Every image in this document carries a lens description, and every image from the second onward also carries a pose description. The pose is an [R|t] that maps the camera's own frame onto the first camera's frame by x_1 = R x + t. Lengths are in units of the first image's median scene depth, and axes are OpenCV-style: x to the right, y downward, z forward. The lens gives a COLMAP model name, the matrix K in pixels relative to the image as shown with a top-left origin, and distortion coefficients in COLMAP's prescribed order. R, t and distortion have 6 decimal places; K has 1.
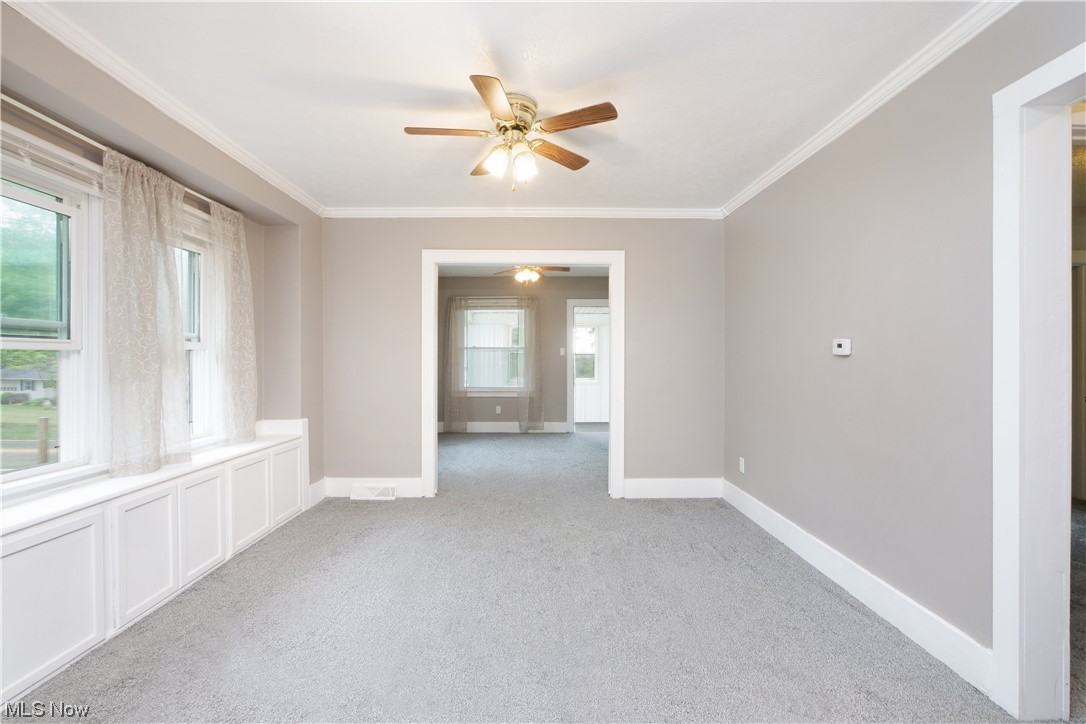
lens RADIAL K [[464.9, 0, 535.2], [0, 464.9, 361.2], [0, 0, 1]] dist [-0.001657, -0.000302]
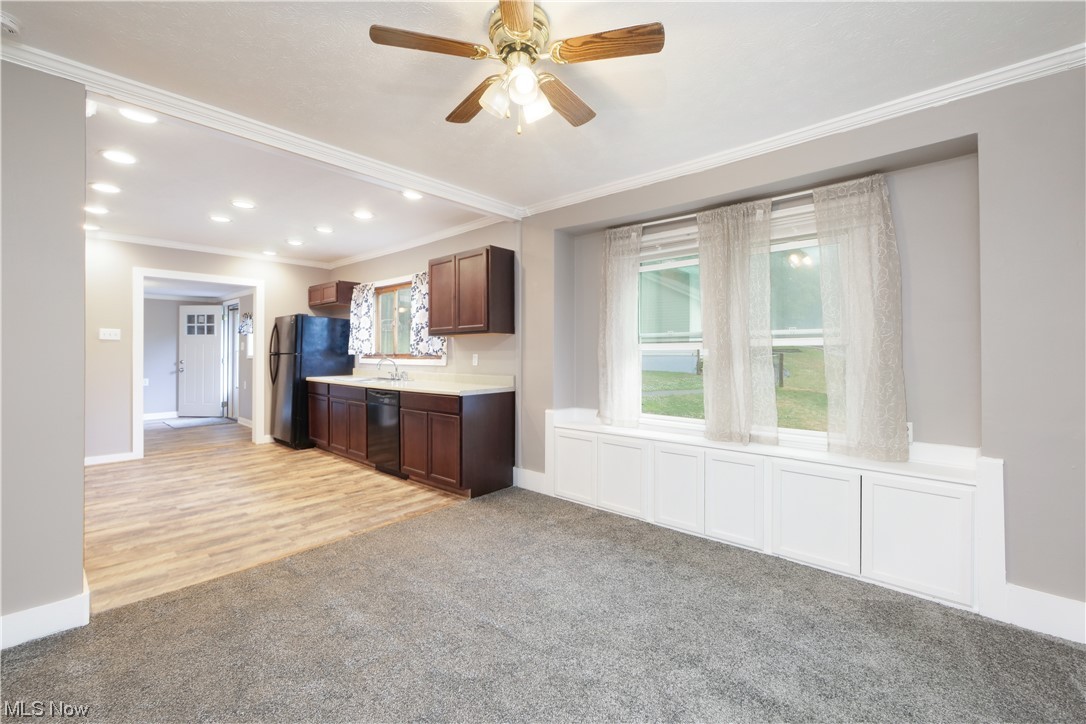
lens RADIAL K [[464.9, 0, 547.6], [0, 464.9, 352.8], [0, 0, 1]] dist [-0.001657, -0.000302]
pose [[-0.664650, 0.002509, -0.747151, 0.283329], [0.000779, 0.999996, 0.002666, -0.009669], [0.747155, 0.001190, -0.664649, 0.908522]]
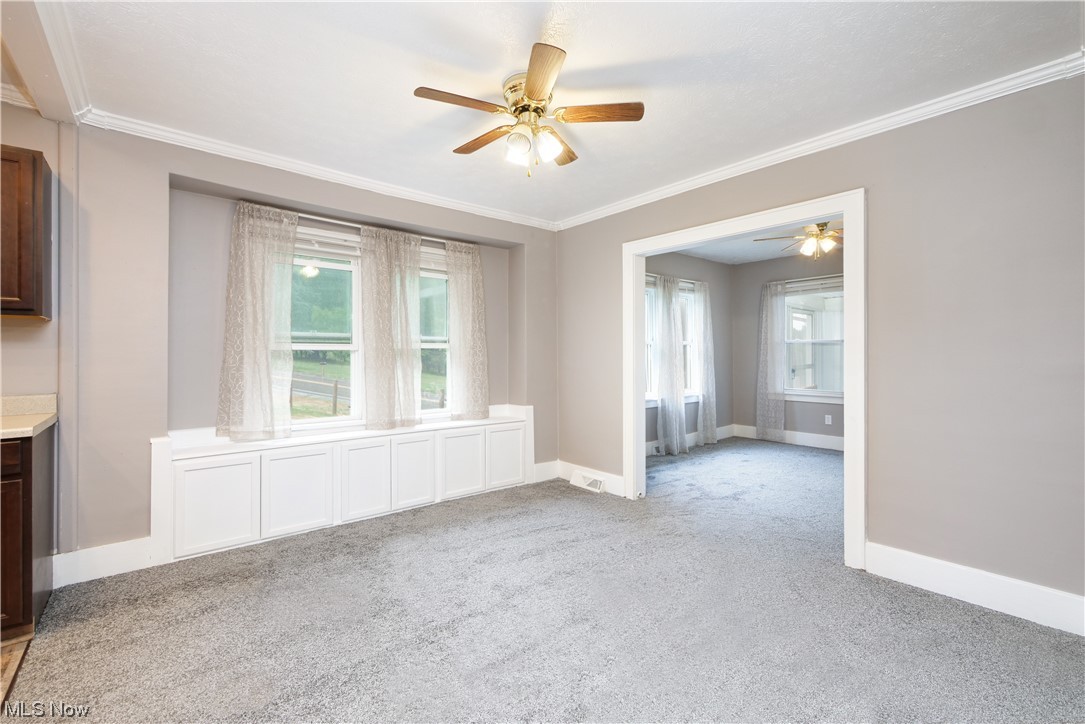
lens RADIAL K [[464.4, 0, 540.2], [0, 464.4, 356.4], [0, 0, 1]] dist [-0.001657, -0.000302]
pose [[0.644514, 0.001920, -0.764590, 0.398226], [-0.002749, 0.999996, 0.000194, -0.002751], [0.764588, 0.001977, 0.644517, 0.241348]]
